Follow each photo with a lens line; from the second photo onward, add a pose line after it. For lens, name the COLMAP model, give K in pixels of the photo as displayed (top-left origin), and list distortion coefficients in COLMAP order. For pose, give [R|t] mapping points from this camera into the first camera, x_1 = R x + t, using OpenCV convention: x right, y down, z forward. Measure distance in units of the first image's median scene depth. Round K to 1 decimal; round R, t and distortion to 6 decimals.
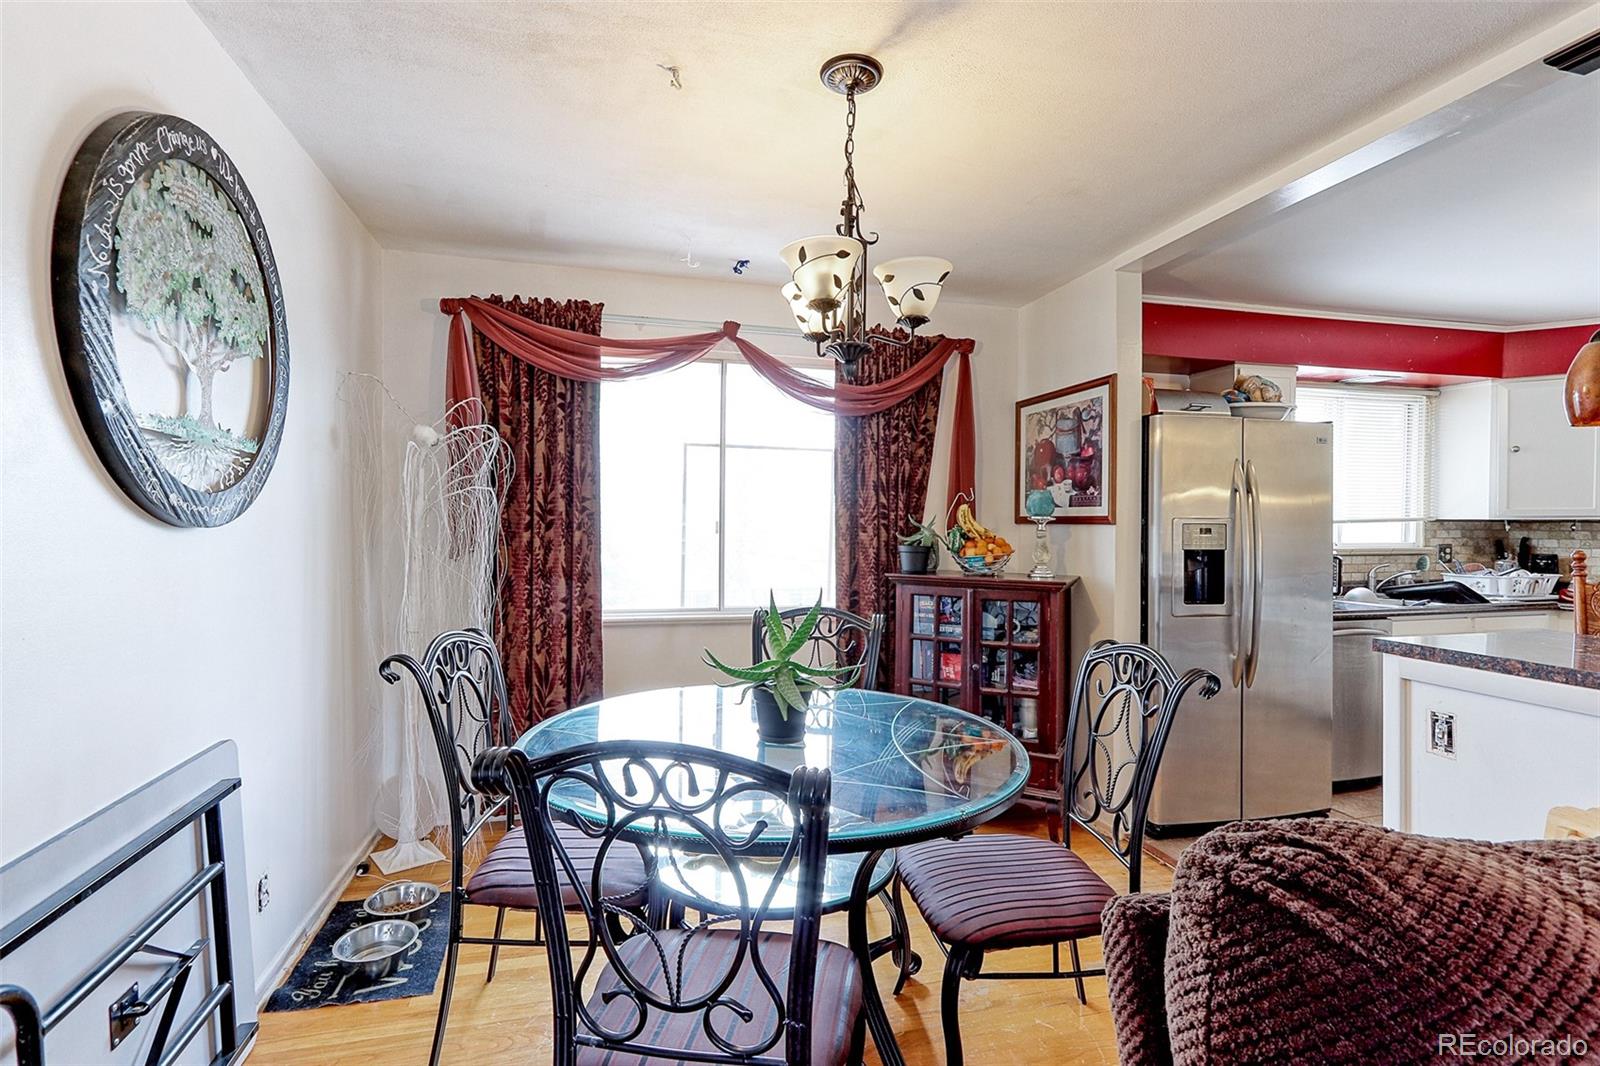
lens RADIAL K [[758.6, 0, 800.0], [0, 758.6, 533.0], [0, 0, 1]] dist [0.003541, 0.000709]
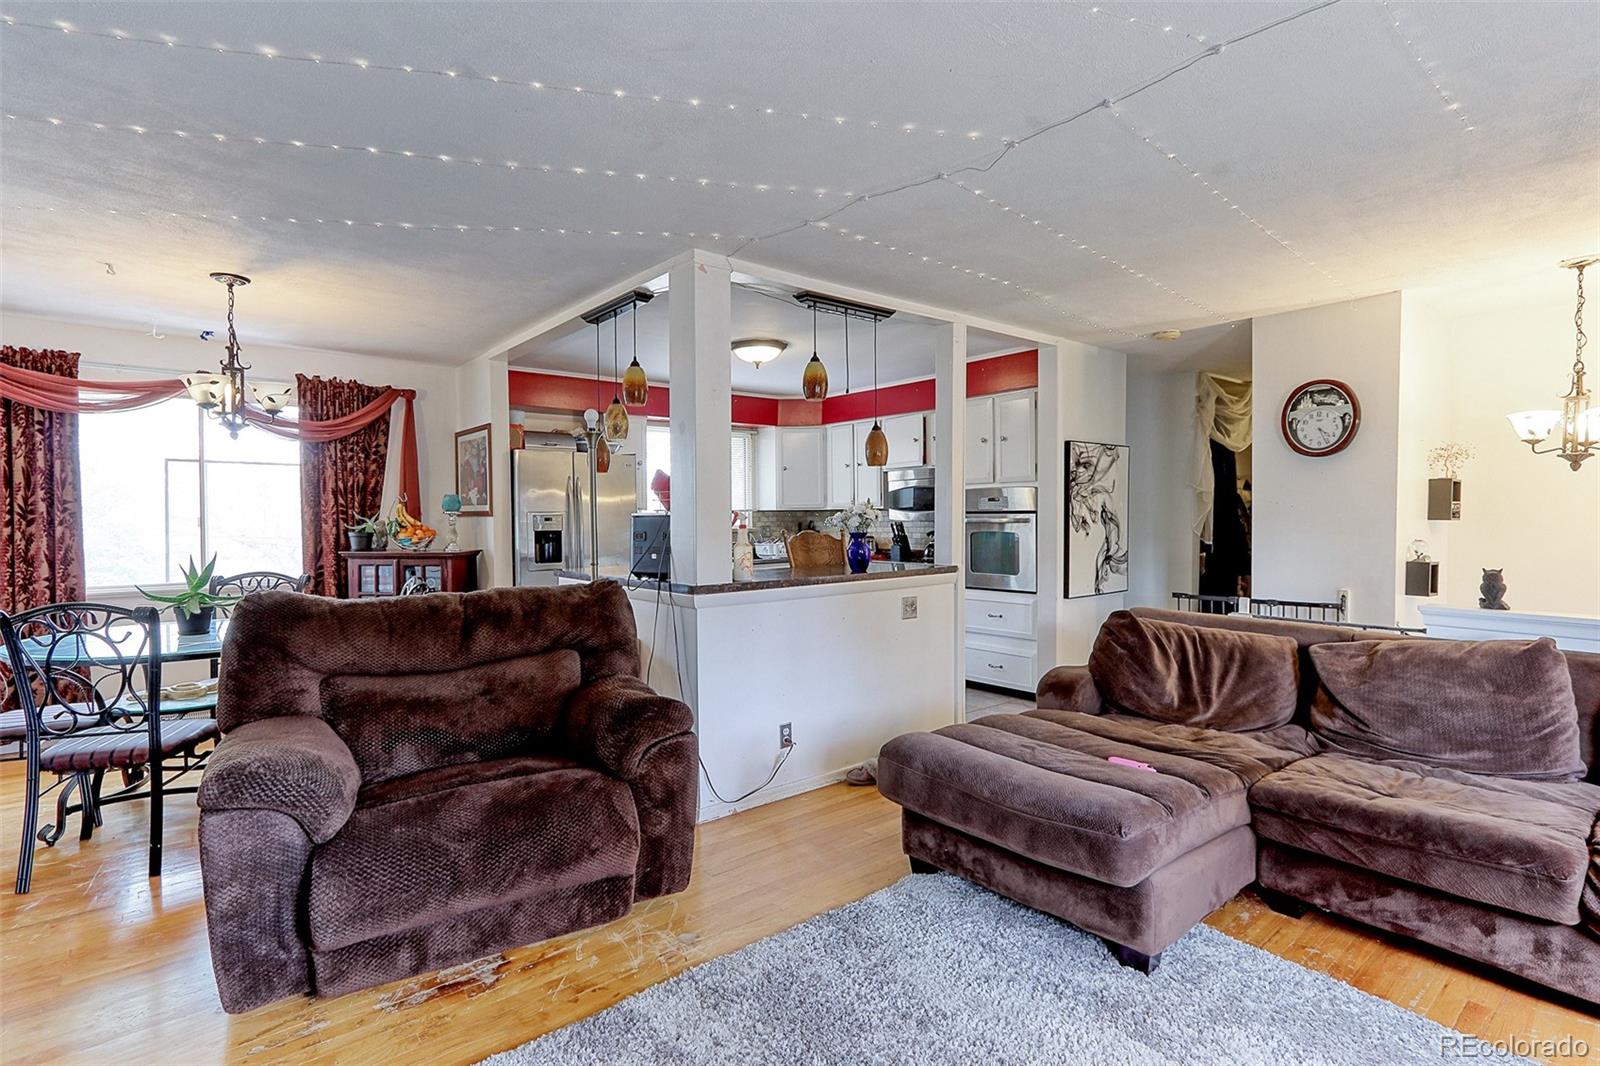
lens RADIAL K [[783.5, 0, 800.0], [0, 783.5, 533.0], [0, 0, 1]] dist [-0.000892, 0.002164]
pose [[0.903442, -0.022003, 0.428146, 0.272744], [0.018287, 0.999751, 0.012791, 0.014306], [-0.428321, -0.003727, 0.903619, -0.744987]]
